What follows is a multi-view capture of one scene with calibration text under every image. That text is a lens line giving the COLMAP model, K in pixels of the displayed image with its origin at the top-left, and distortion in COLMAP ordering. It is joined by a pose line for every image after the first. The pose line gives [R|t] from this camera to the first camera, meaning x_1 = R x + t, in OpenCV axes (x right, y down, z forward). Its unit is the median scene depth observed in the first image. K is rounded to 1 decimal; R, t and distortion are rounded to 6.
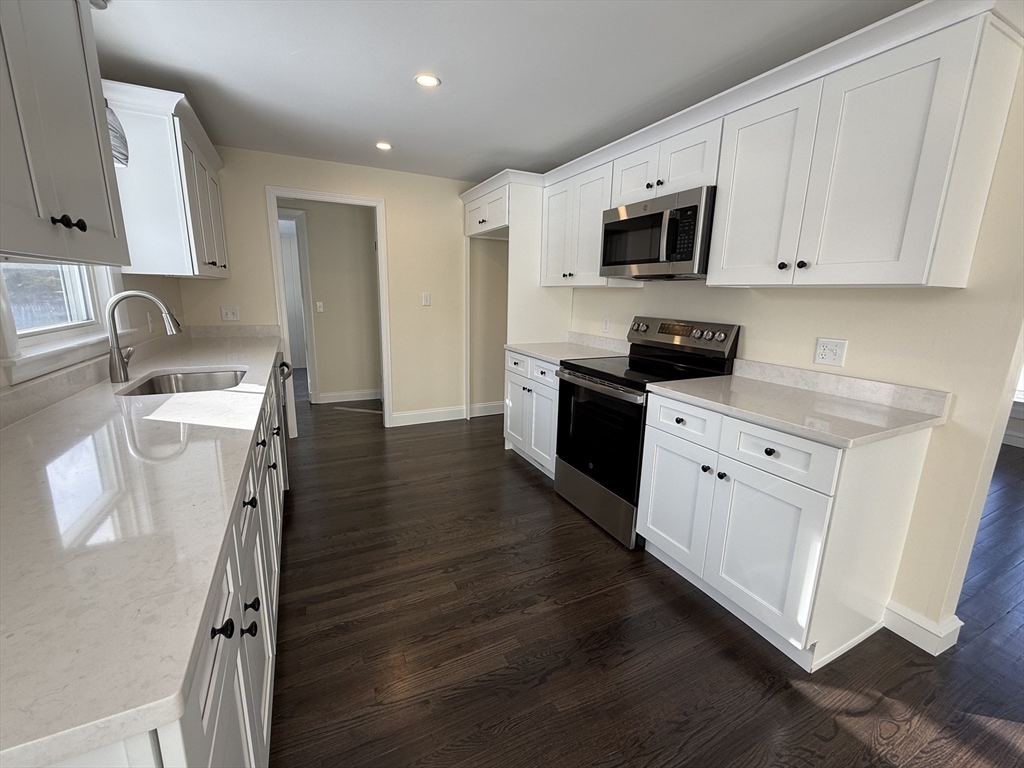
lens RADIAL K [[424.1, 0, 512.1], [0, 424.1, 381.7], [0, 0, 1]] dist [0.000113, -0.000096]
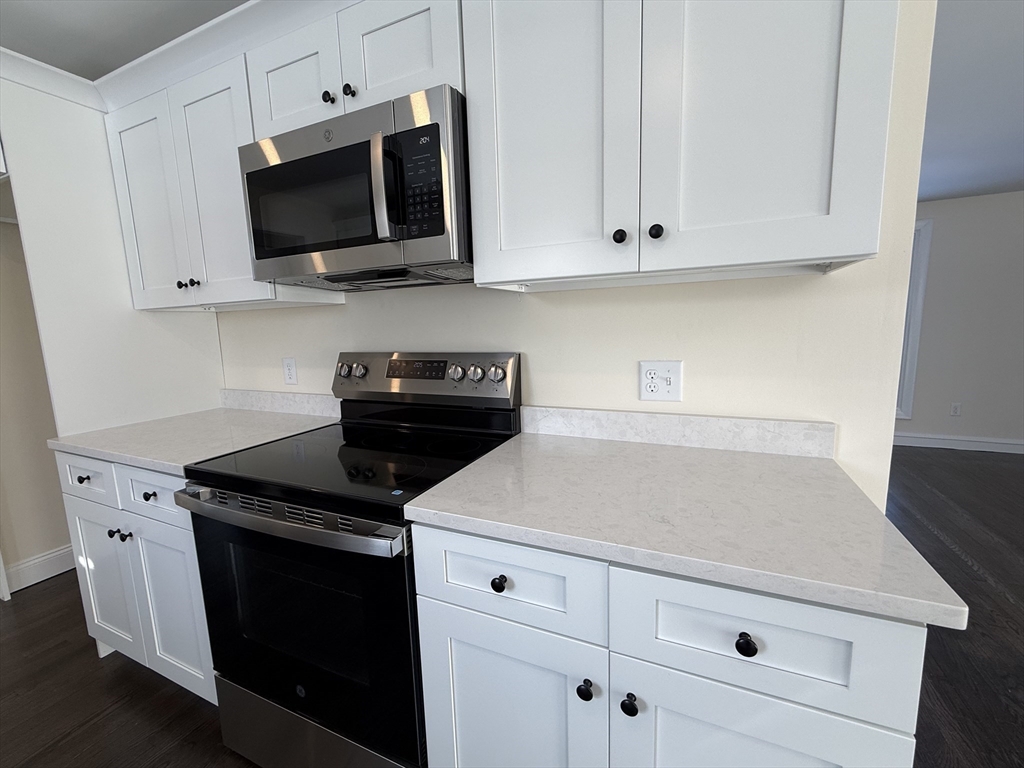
lens RADIAL K [[424.1, 0, 511.9], [0, 424.1, 384.7], [0, 0, 1]] dist [0.000113, -0.000096]
pose [[0.772455, -0.133435, 0.620893, 0.129352], [0.176487, 0.984270, -0.008040, -0.079615], [-0.610054, 0.115790, 0.783854, 0.498431]]
